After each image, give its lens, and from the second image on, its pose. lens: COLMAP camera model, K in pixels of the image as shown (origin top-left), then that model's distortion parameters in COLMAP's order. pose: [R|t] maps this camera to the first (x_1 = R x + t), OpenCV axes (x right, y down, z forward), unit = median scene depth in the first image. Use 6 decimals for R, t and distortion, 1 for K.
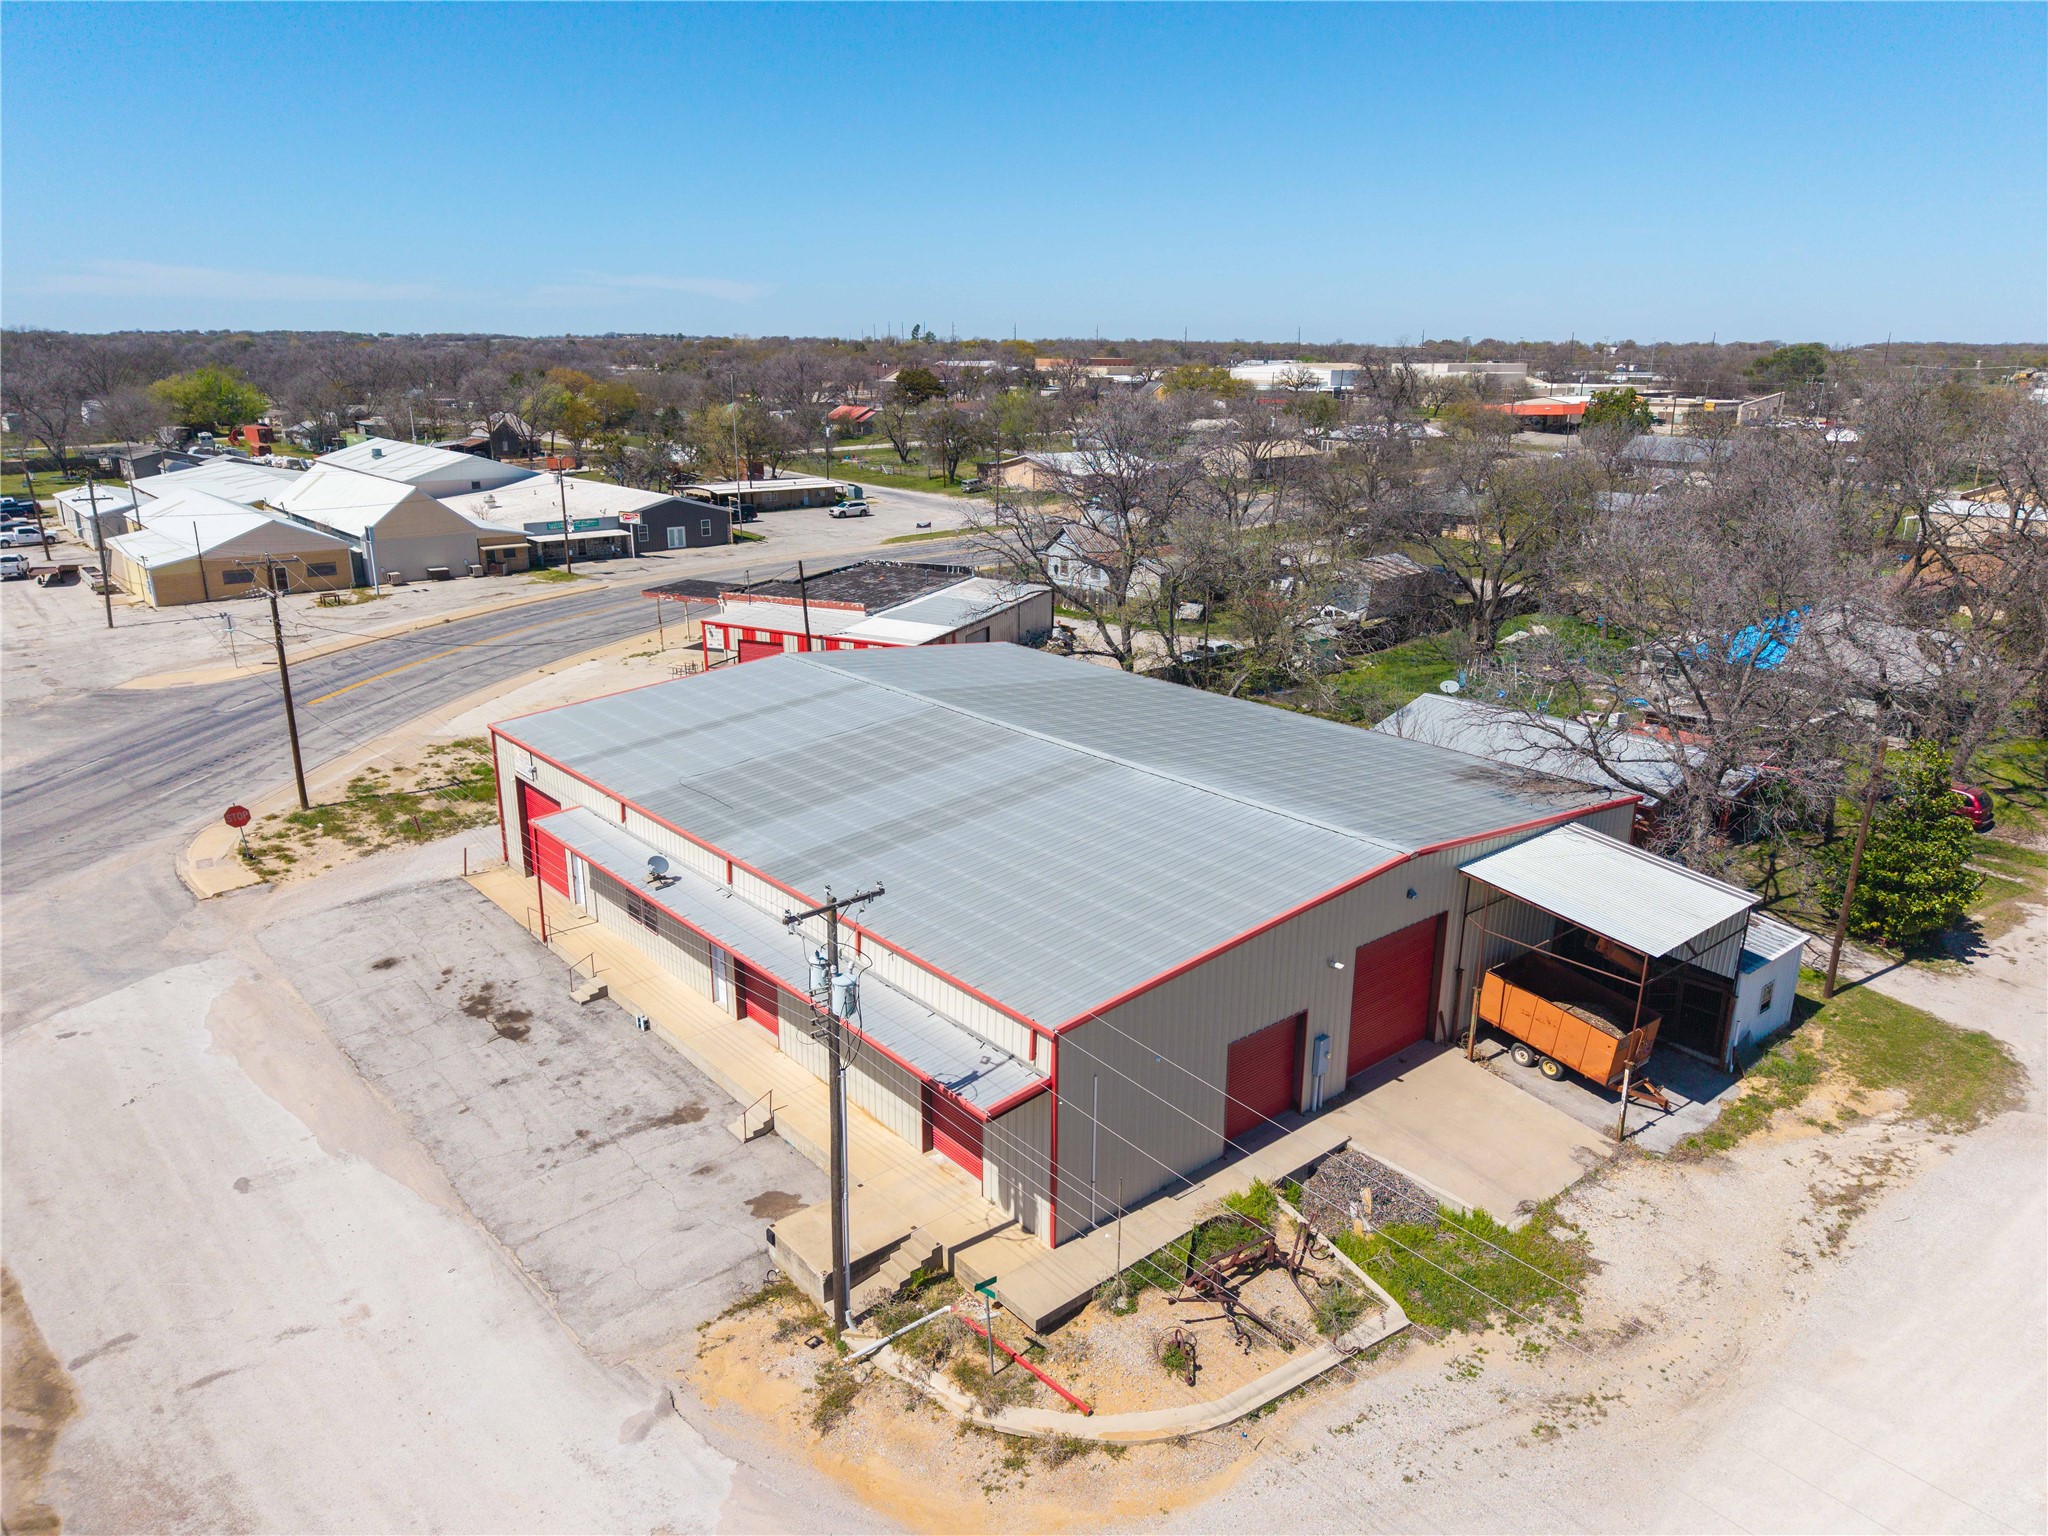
lens RADIAL K [[1388.0, 0, 1027.0], [0, 1388.0, 757.9], [0, 0, 1]] dist [0.021889, -0.015798]
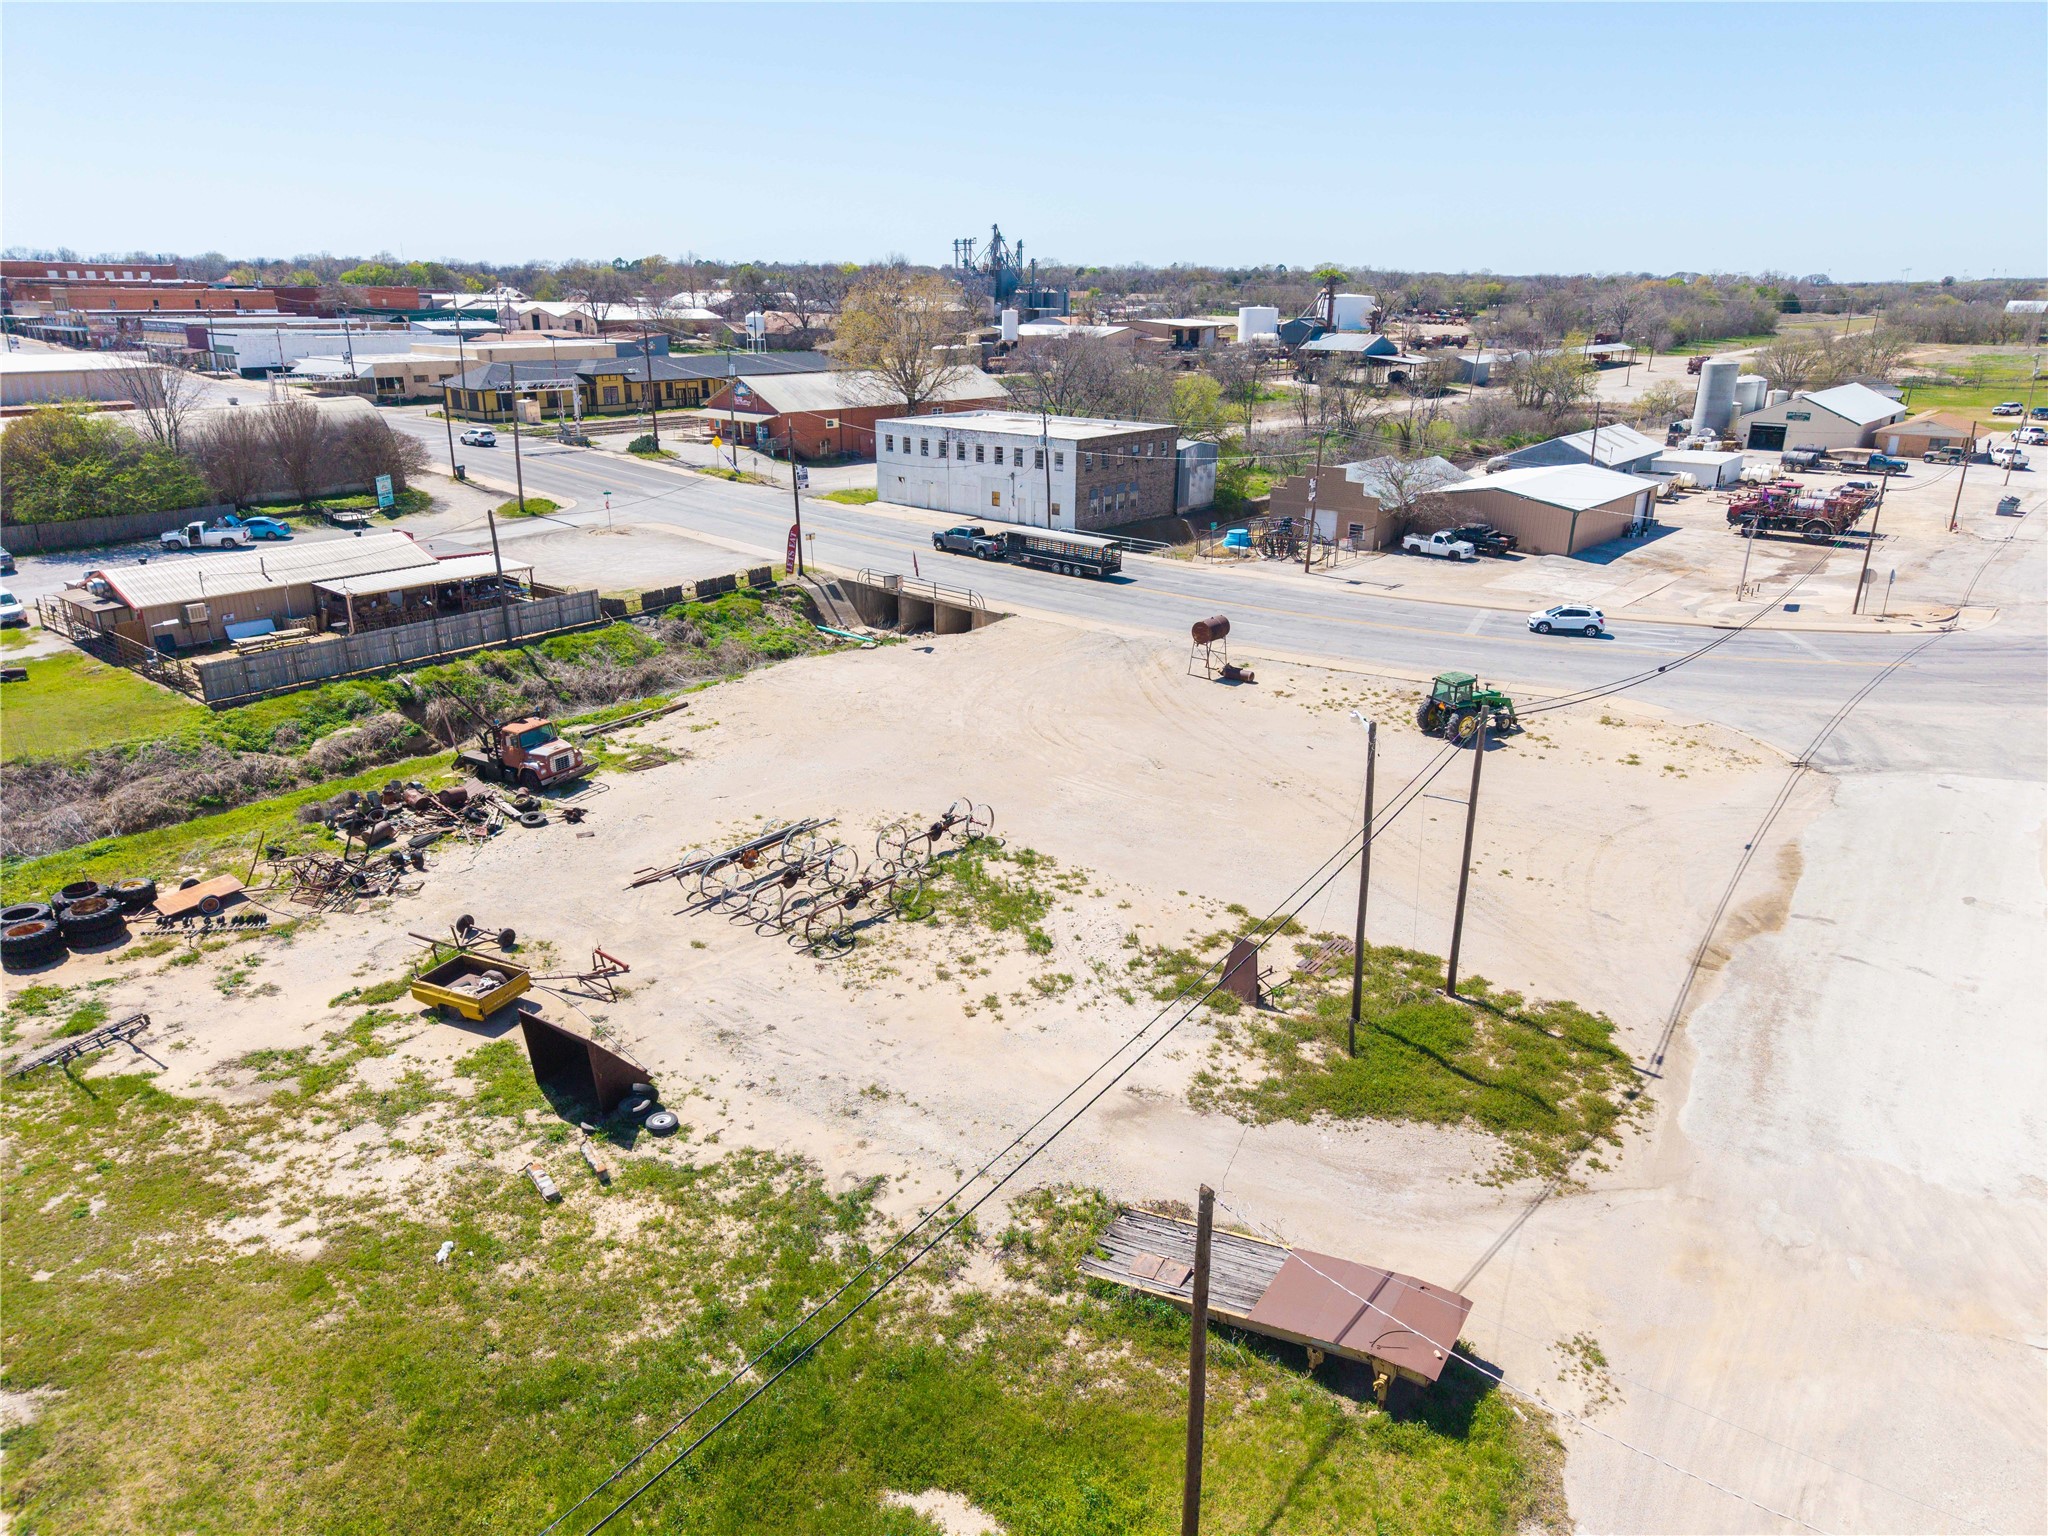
lens RADIAL K [[1388.0, 0, 1030.0], [0, 1388.0, 764.9], [0, 0, 1]] dist [0.021889, -0.015798]
pose [[0.183973, 0.322671, -0.928460, 0.376696], [-0.290592, 0.920214, 0.262225, 0.088218], [0.938994, 0.221561, 0.263060, -0.160336]]
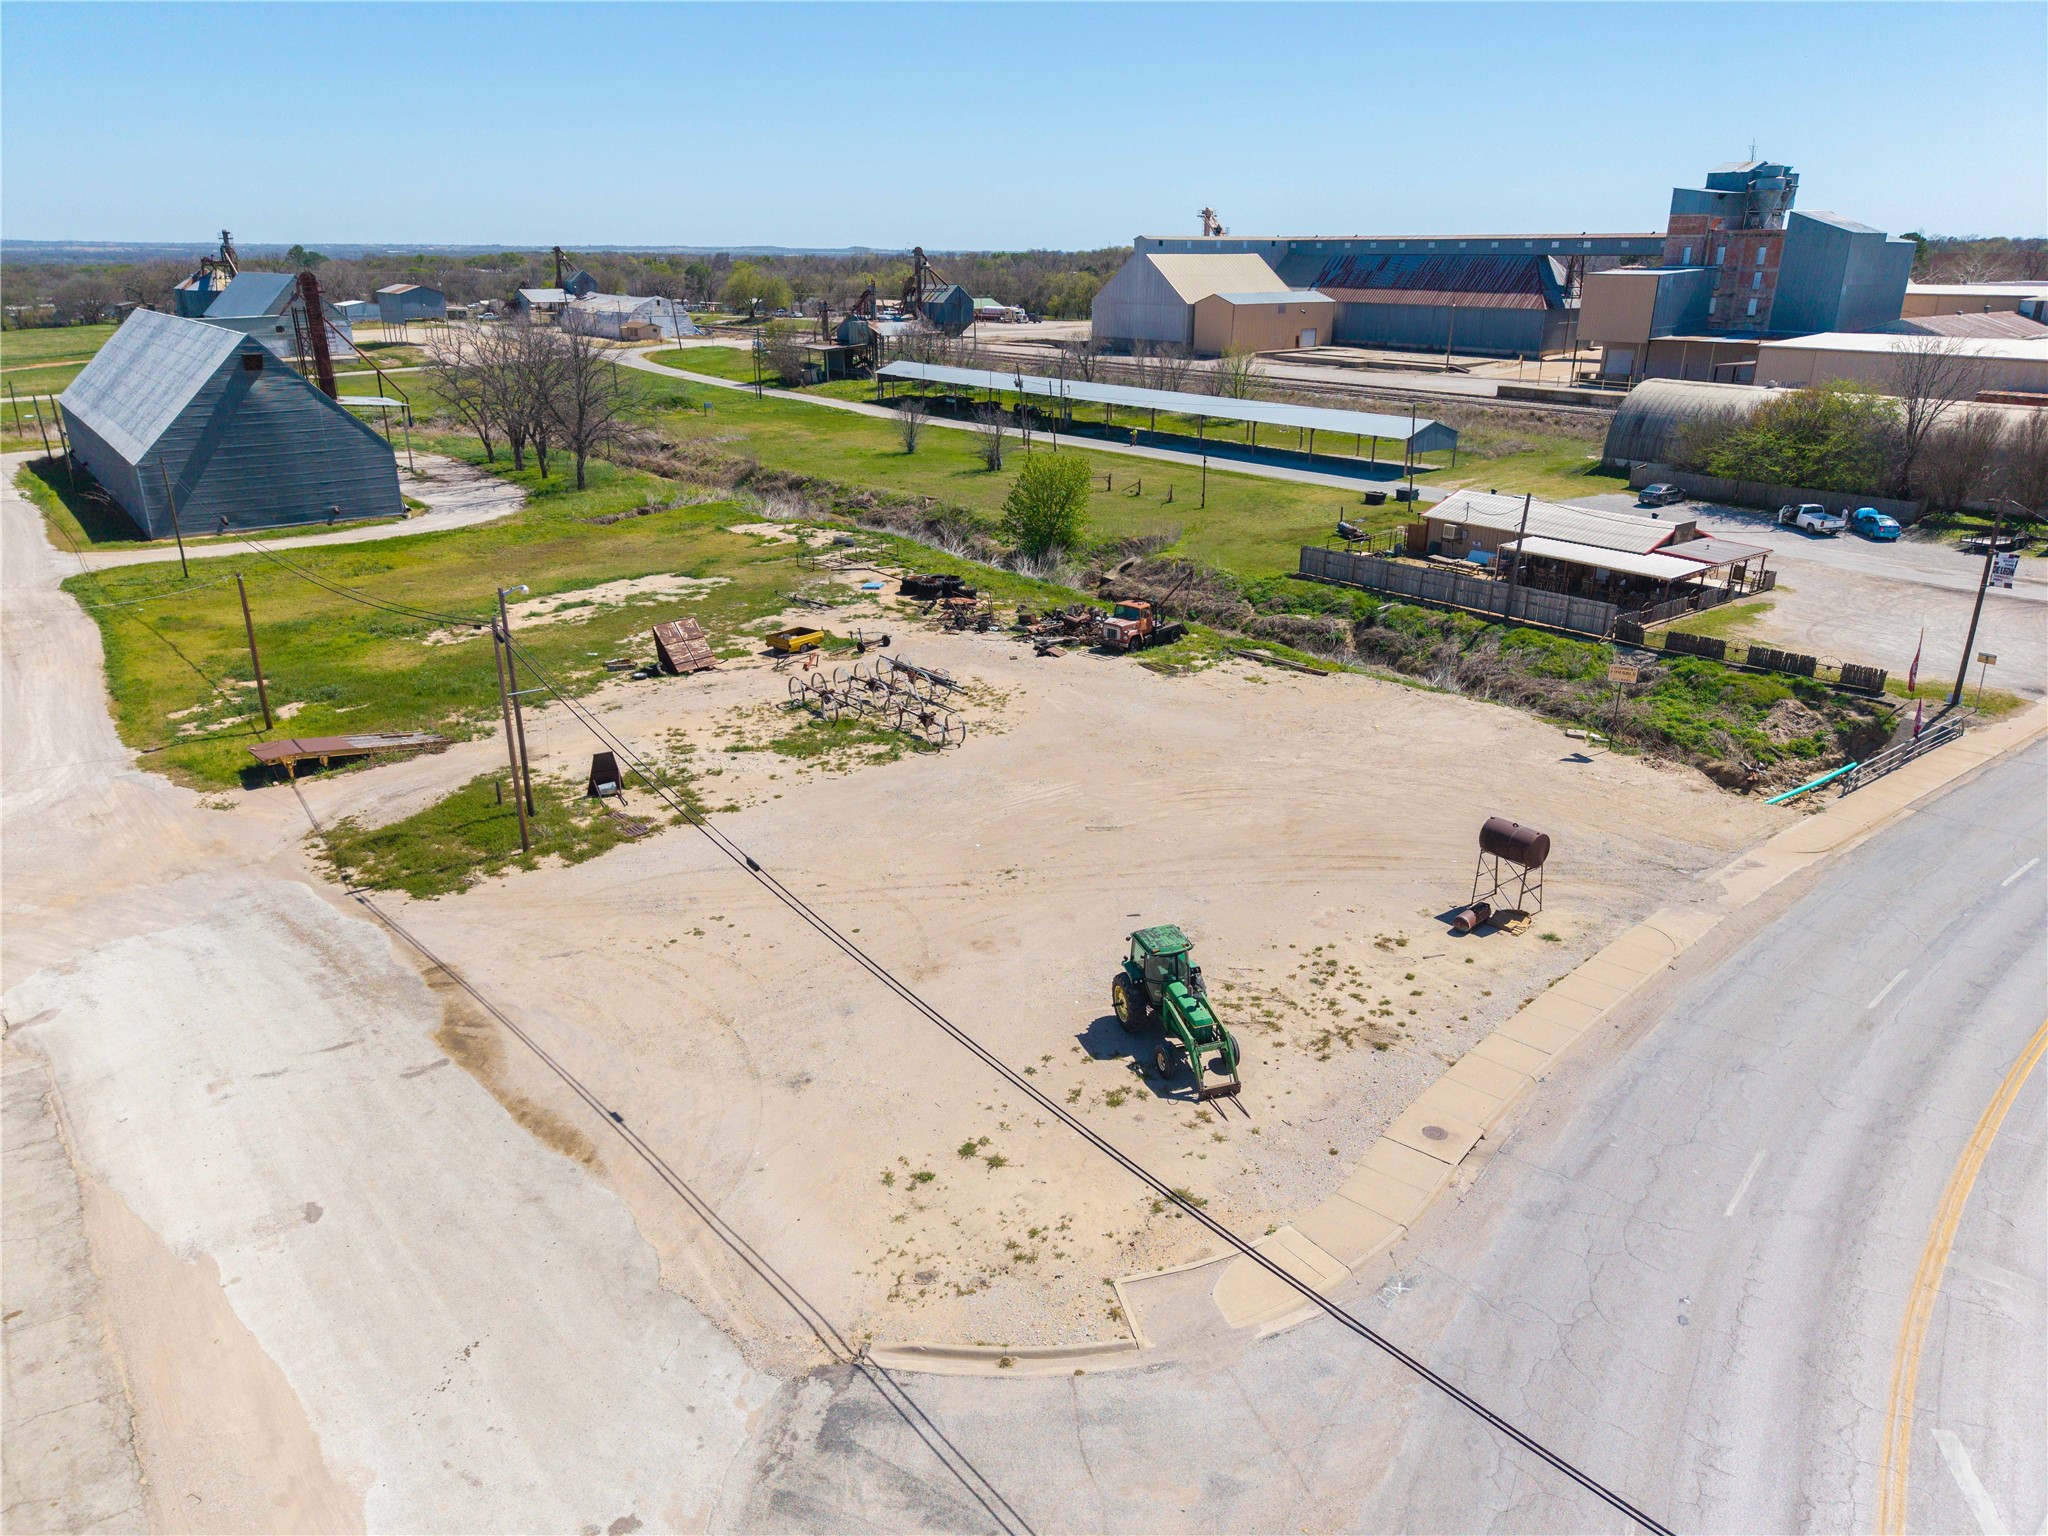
lens RADIAL K [[1388.0, 0, 1025.4], [0, 1388.0, 768.7], [0, 0, 1]] dist [0.021889, -0.015798]
pose [[-0.998740, -0.018874, 0.046492, -0.890987], [0.013081, 0.796579, 0.604392, -0.375469], [-0.048442, 0.604239, -0.795329, 1.286364]]
